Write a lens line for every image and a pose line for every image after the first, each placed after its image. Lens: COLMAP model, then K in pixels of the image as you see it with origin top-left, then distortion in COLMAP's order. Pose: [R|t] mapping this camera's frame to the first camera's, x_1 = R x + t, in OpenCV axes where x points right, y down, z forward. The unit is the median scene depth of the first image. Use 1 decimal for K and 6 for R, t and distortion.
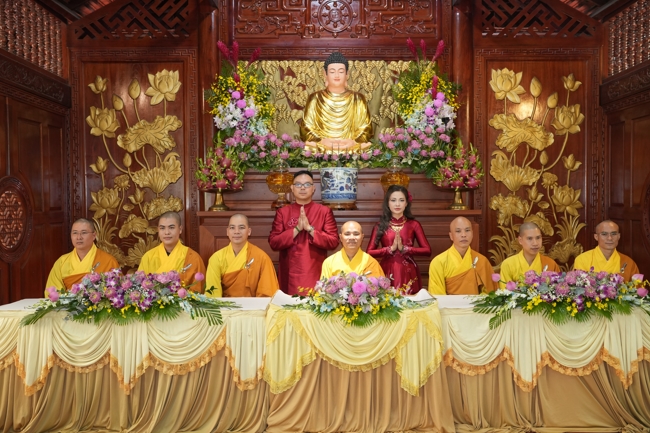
lens RADIAL K [[657.5, 0, 325.0], [0, 657.5, 216.5], [0, 0, 1]] dist [-0.068084, 0.226778]
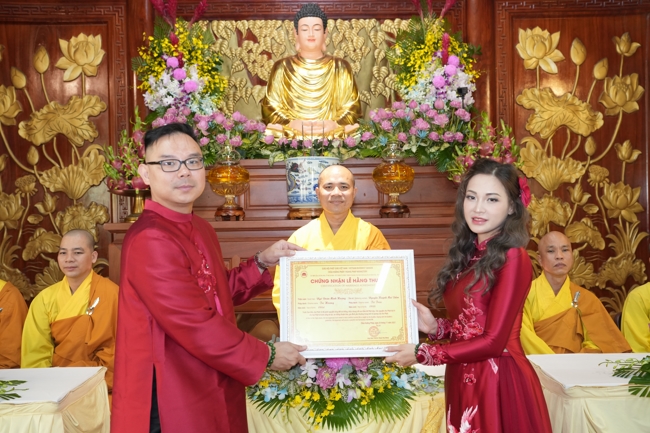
lens RADIAL K [[657.5, 0, 325.0], [0, 657.5, 216.5], [0, 0, 1]] dist [-0.068084, 0.226778]
pose [[0.999875, -0.012829, 0.009203, 0.023883], [0.012959, 0.999815, -0.014180, -0.001959], [-0.009019, 0.014297, 0.999857, 0.270555]]
